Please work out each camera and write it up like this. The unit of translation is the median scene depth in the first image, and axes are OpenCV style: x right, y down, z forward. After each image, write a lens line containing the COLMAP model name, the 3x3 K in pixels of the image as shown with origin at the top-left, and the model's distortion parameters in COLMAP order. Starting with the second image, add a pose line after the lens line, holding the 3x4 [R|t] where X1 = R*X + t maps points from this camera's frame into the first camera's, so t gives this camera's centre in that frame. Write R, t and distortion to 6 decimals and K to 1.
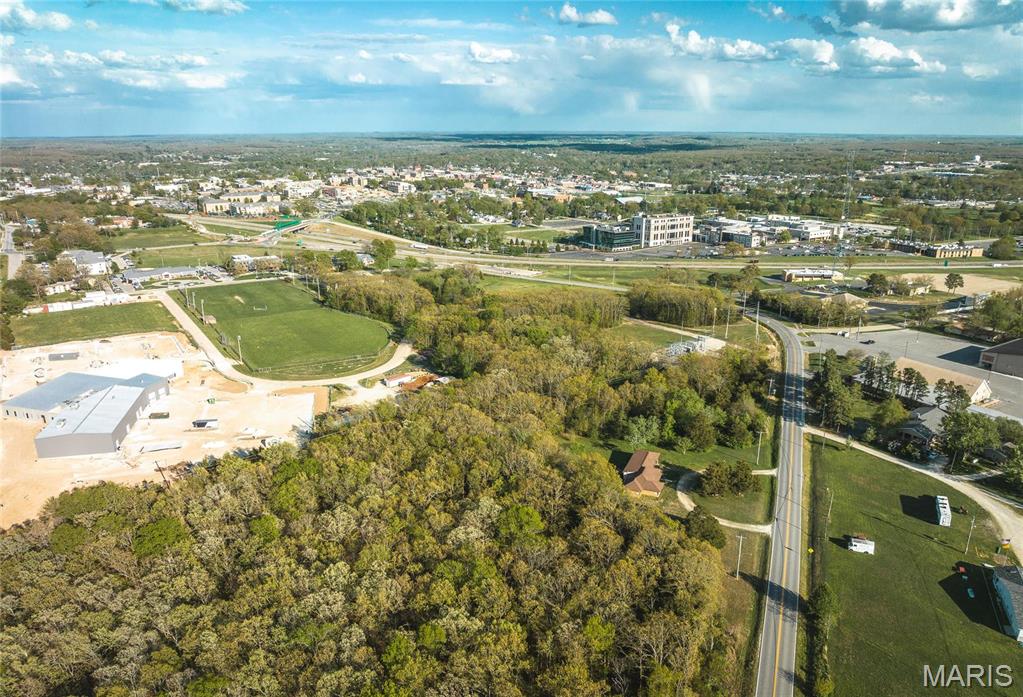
lens RADIAL K [[729.4, 0, 512.4], [0, 729.4, 345.3], [0, 0, 1]] dist [-0.047437, 0.017140]
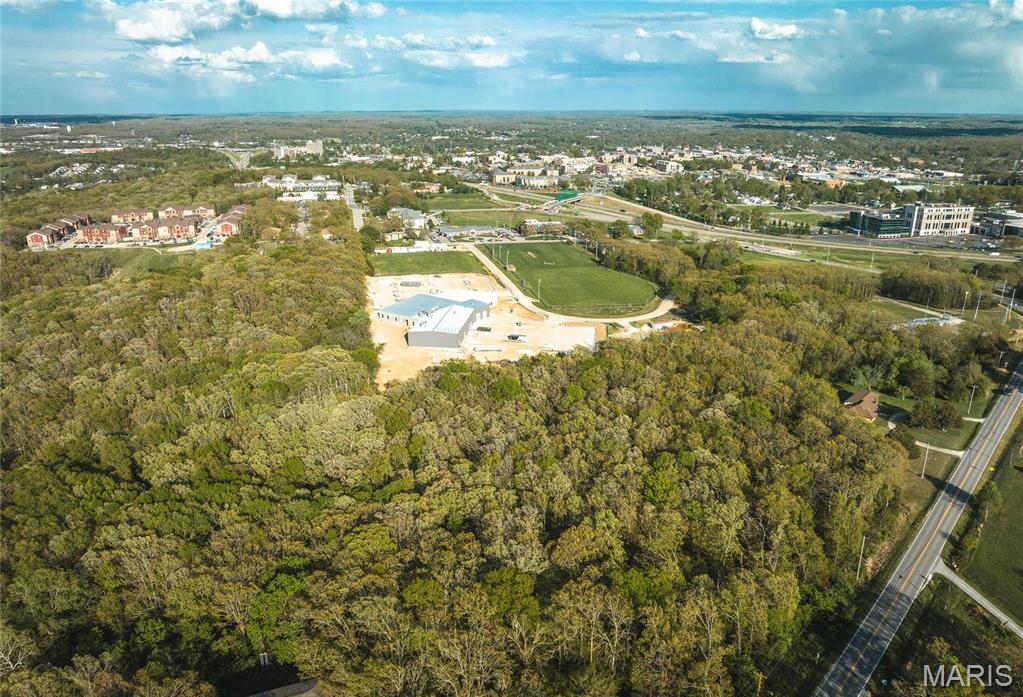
lens RADIAL K [[729.4, 0, 512.2], [0, 729.4, 344.1], [0, 0, 1]] dist [-0.047437, 0.017140]
pose [[0.939083, 0.107717, -0.326374, 0.003856], [-0.098959, 0.994146, 0.043372, 0.025277], [0.329135, -0.008432, 0.944245, -0.113611]]
